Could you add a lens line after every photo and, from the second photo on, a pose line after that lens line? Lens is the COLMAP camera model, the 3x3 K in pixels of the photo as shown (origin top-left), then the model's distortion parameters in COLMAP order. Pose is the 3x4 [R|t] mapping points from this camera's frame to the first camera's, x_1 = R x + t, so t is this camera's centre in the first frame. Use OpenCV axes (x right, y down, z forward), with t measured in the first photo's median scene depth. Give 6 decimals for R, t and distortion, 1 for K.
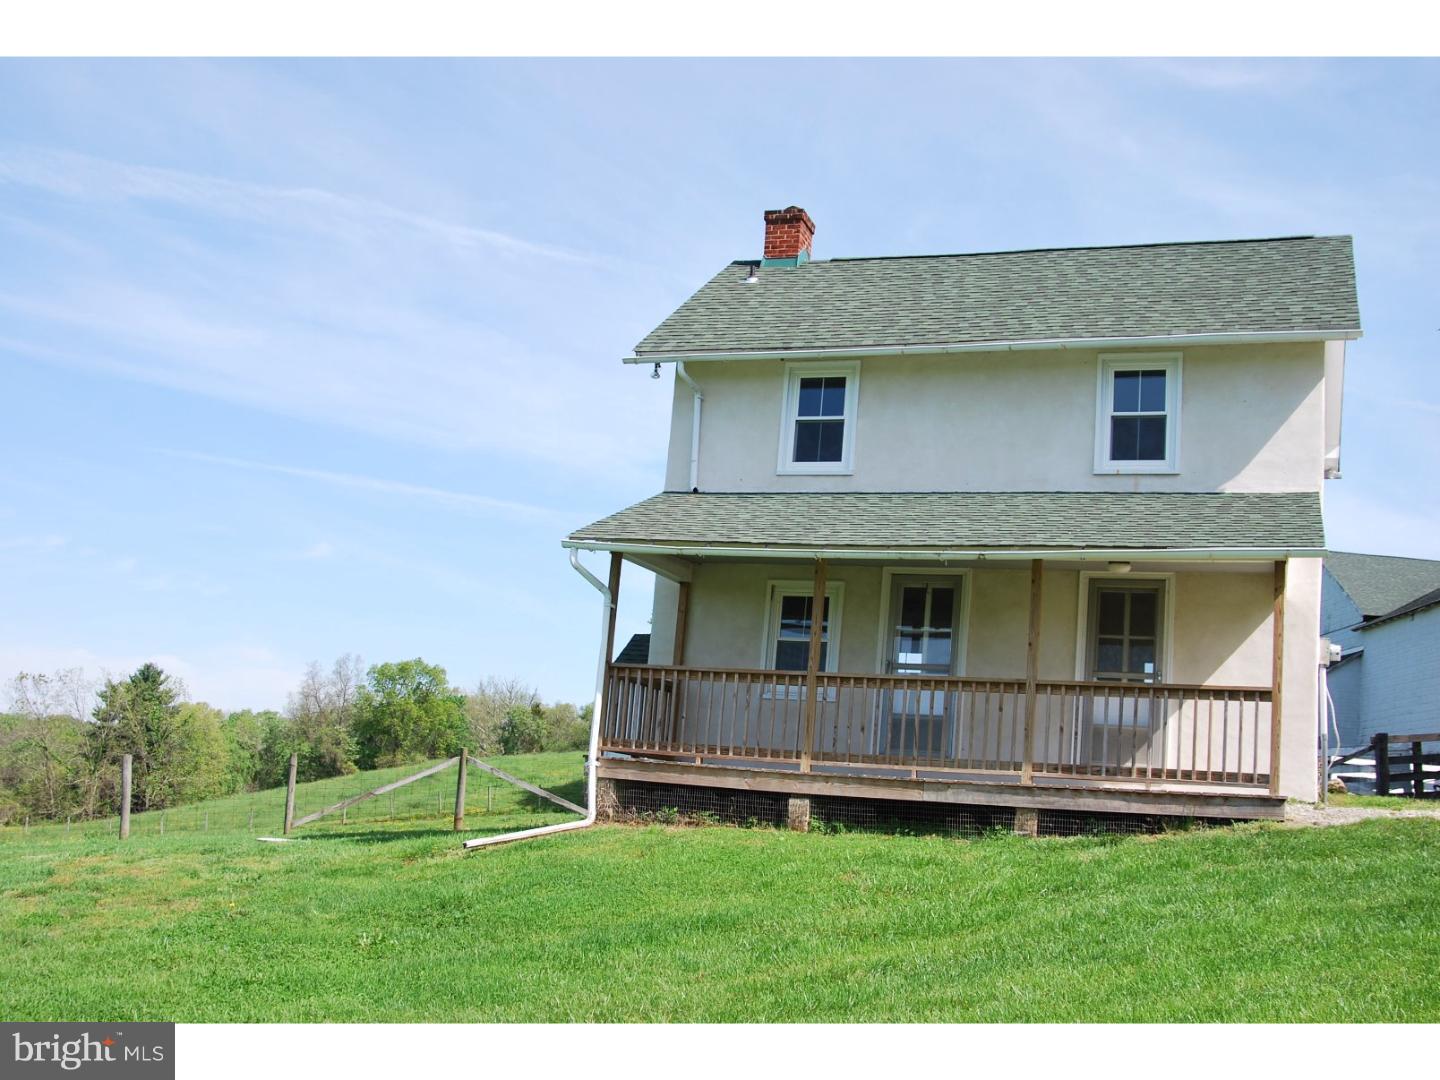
lens RADIAL K [[1521.3, 0, 720.0], [0, 1521.3, 540.0], [0, 0, 1]] dist [-0.130403, 0.057403]
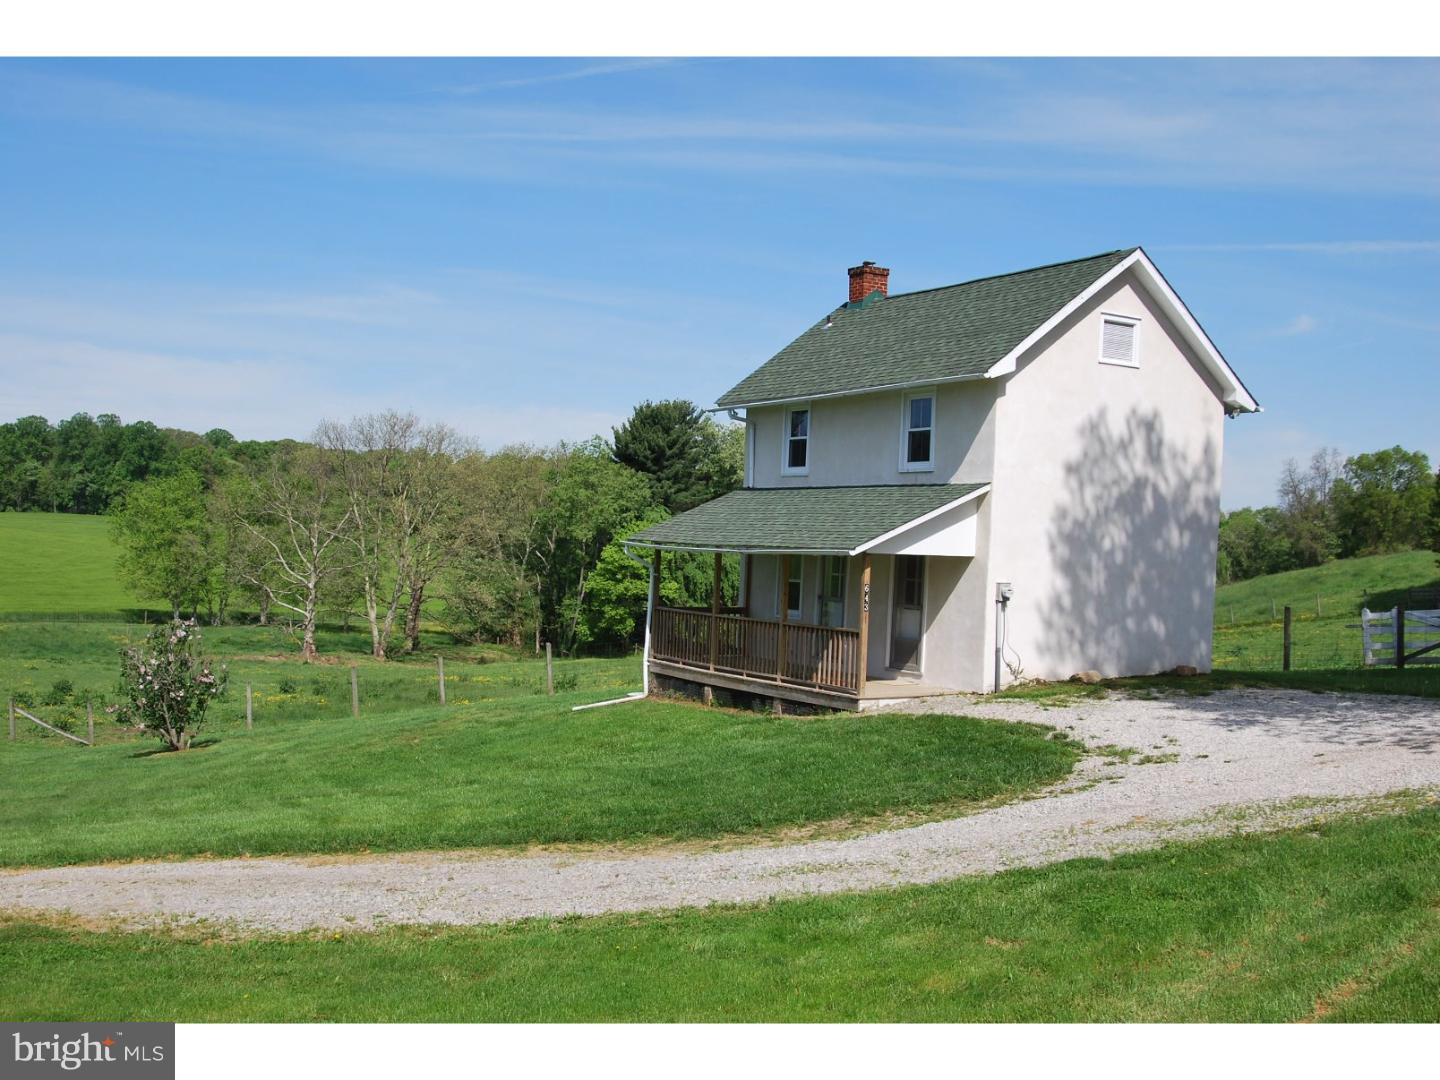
lens RADIAL K [[1521.3, 0, 720.0], [0, 1521.3, 540.0], [0, 0, 1]] dist [-0.130403, 0.057403]
pose [[0.773676, -0.052480, -0.631405, 0.988995], [0.139563, 0.986202, 0.089040, -0.127948], [0.618020, -0.157009, 0.770325, -0.274540]]
